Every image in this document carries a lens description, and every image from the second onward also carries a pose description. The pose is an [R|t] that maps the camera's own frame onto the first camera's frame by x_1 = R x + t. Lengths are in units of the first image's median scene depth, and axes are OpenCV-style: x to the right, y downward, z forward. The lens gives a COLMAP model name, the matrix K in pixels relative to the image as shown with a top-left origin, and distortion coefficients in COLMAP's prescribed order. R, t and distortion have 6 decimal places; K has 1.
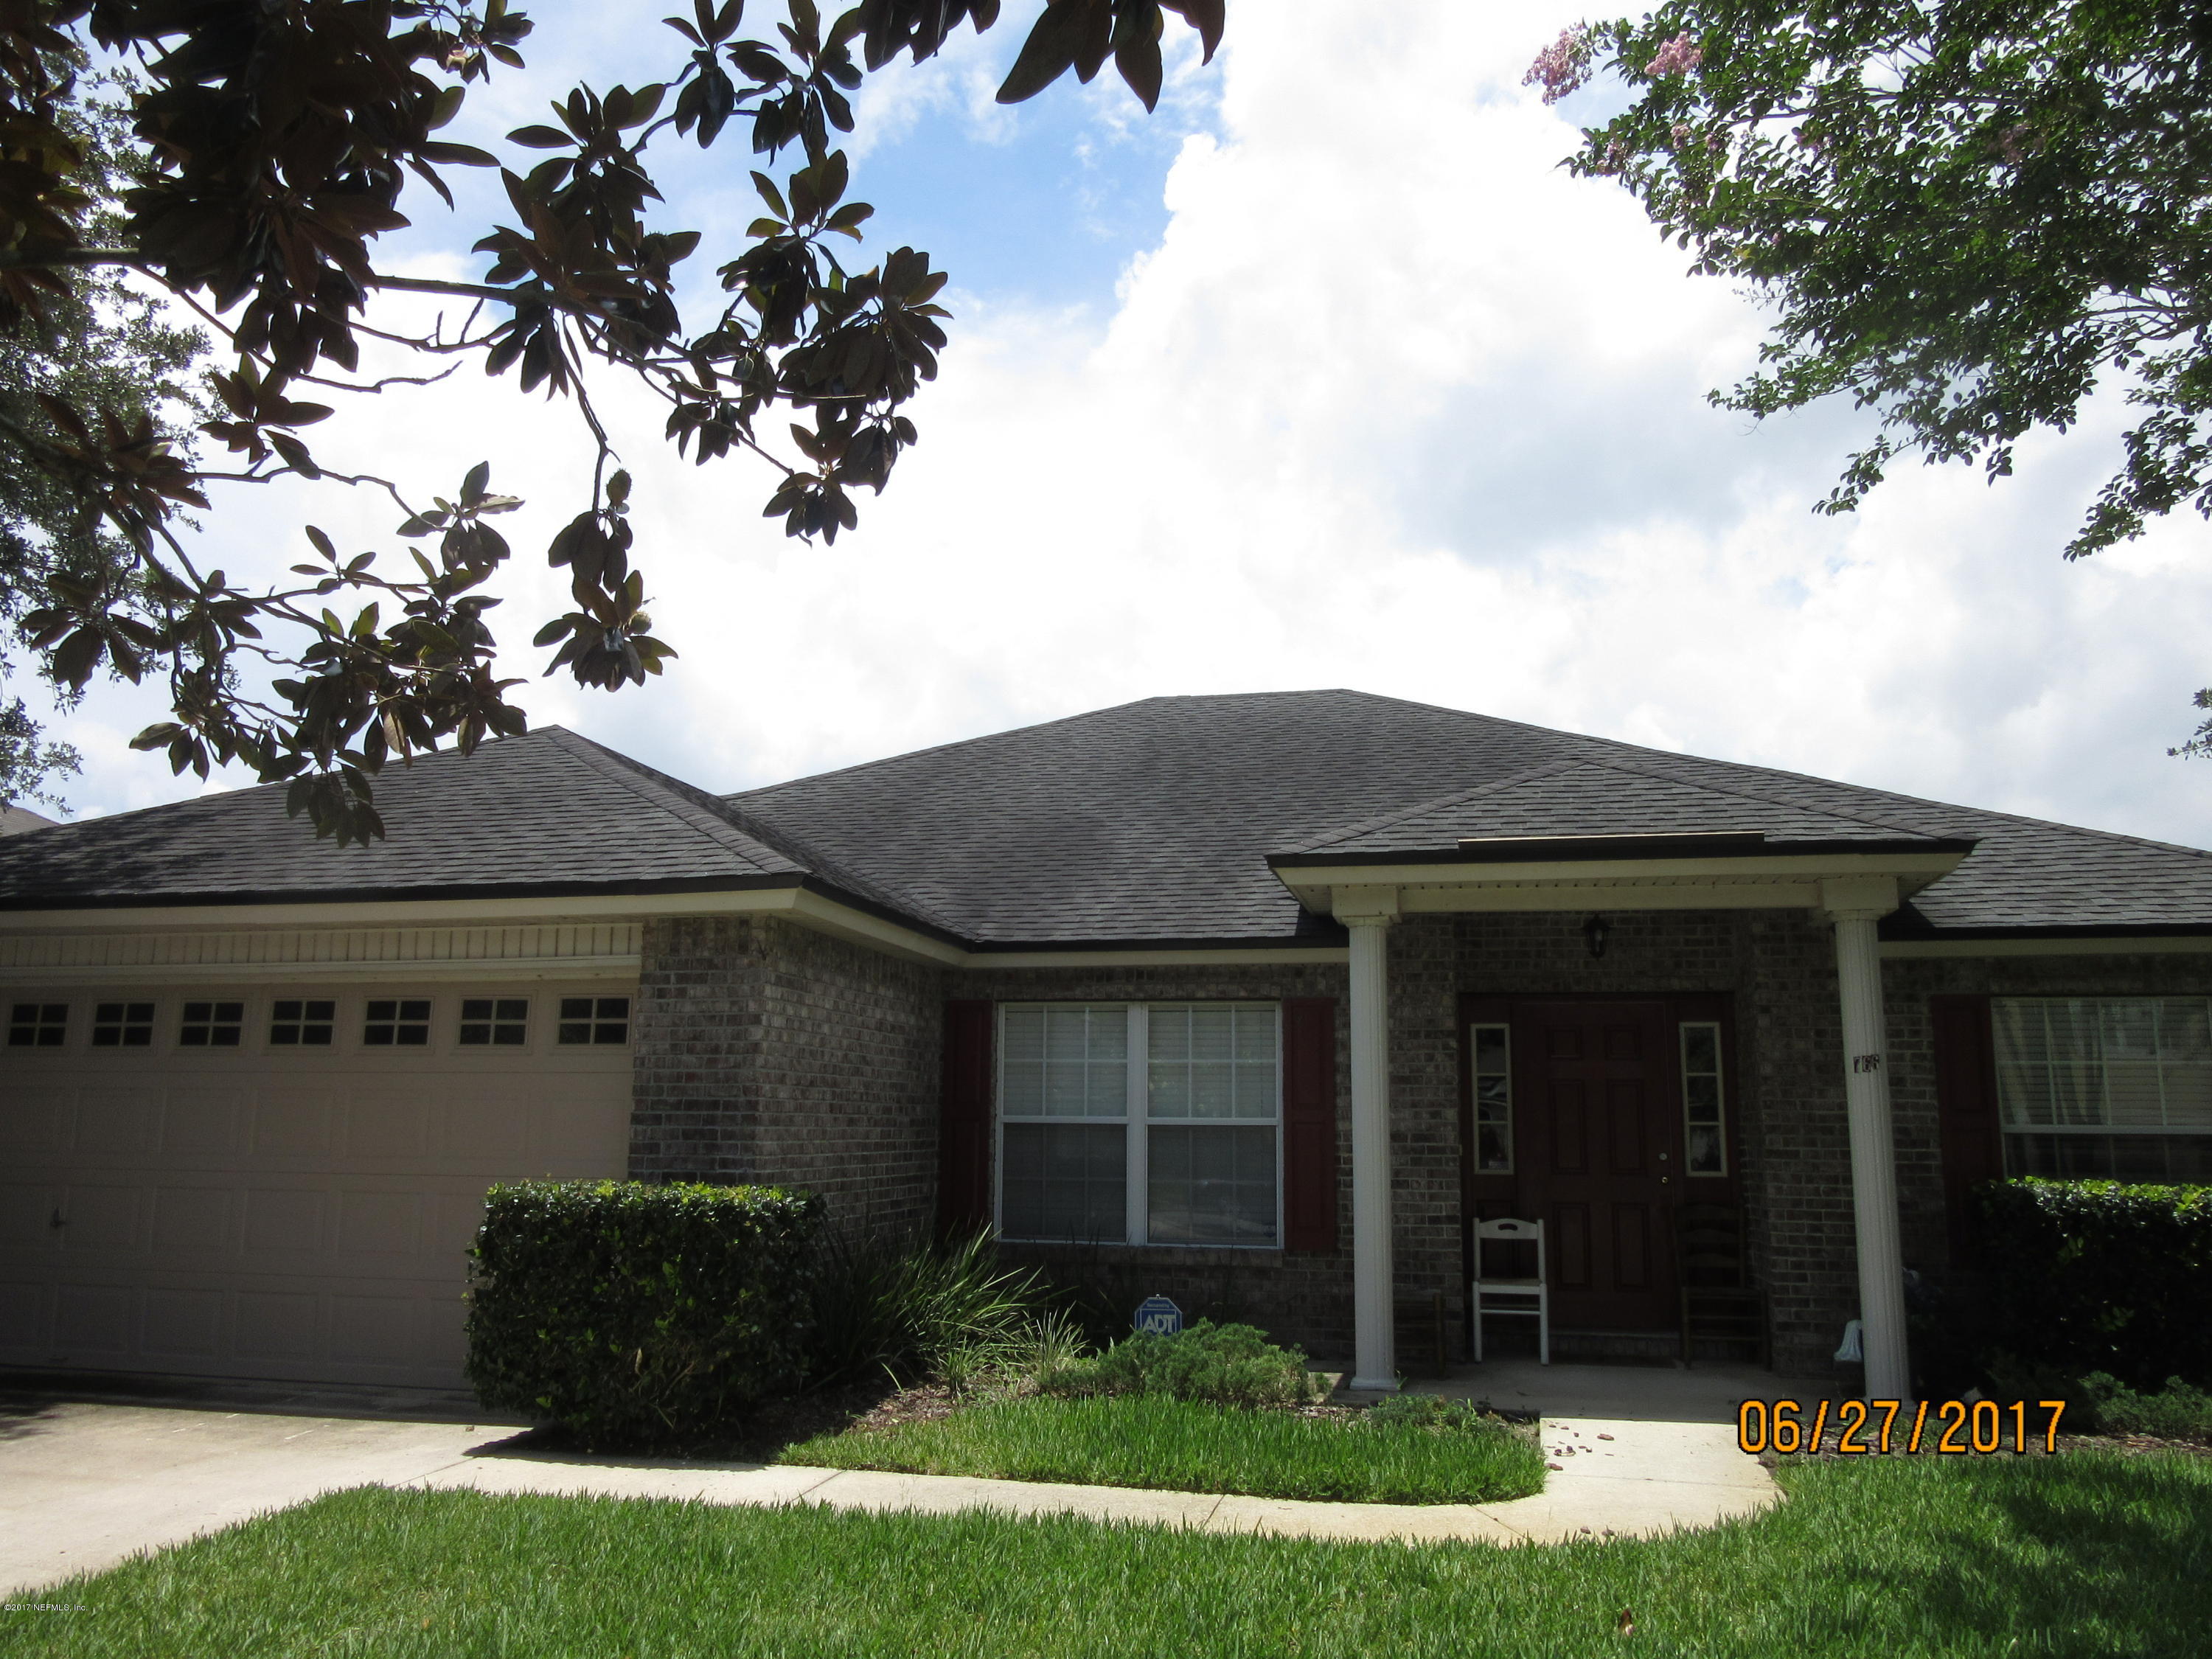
lens RADIAL K [[1737.0, 0, 1098.3], [0, 1737.0, 835.0], [0, 0, 1]] dist [-0.029754, 0.036638]
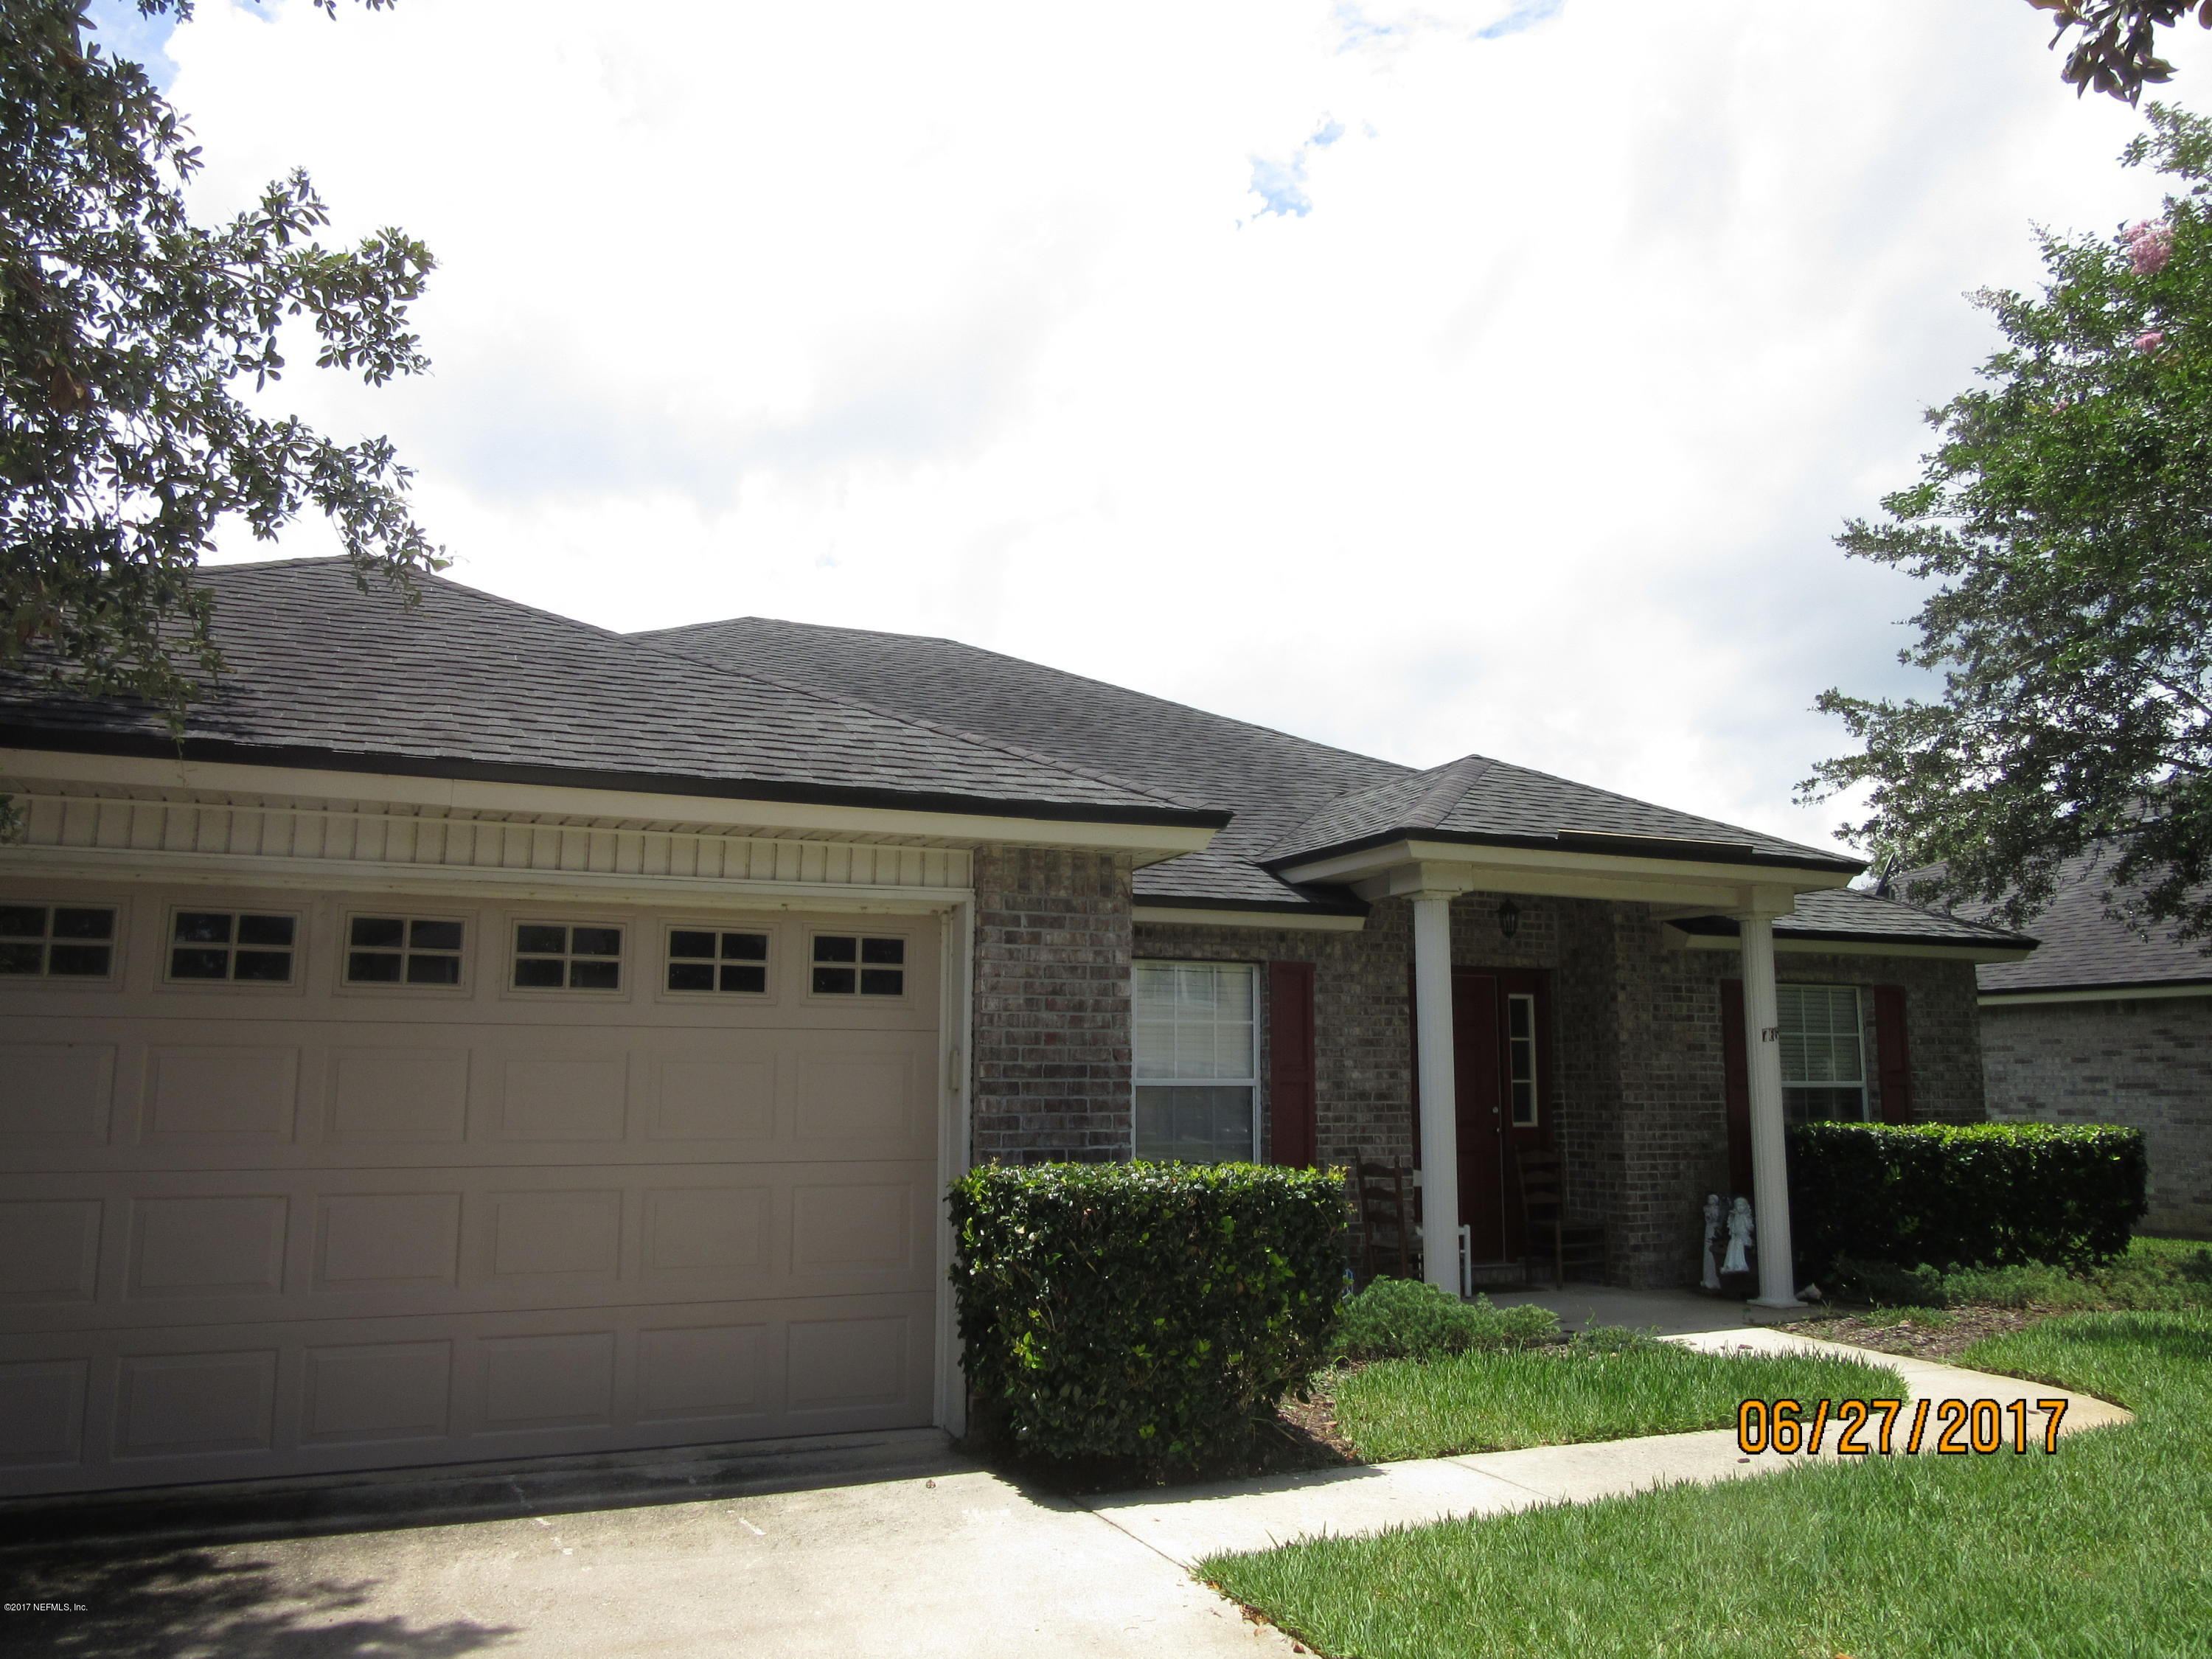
lens RADIAL K [[1737.0, 0, 1098.3], [0, 1737.0, 835.0], [0, 0, 1]] dist [-0.029754, 0.036638]
pose [[0.785250, 0.080184, 0.613964, -0.696890], [-0.099031, 0.995079, -0.003300, 0.038724], [-0.611208, -0.058210, 0.789327, 0.301269]]
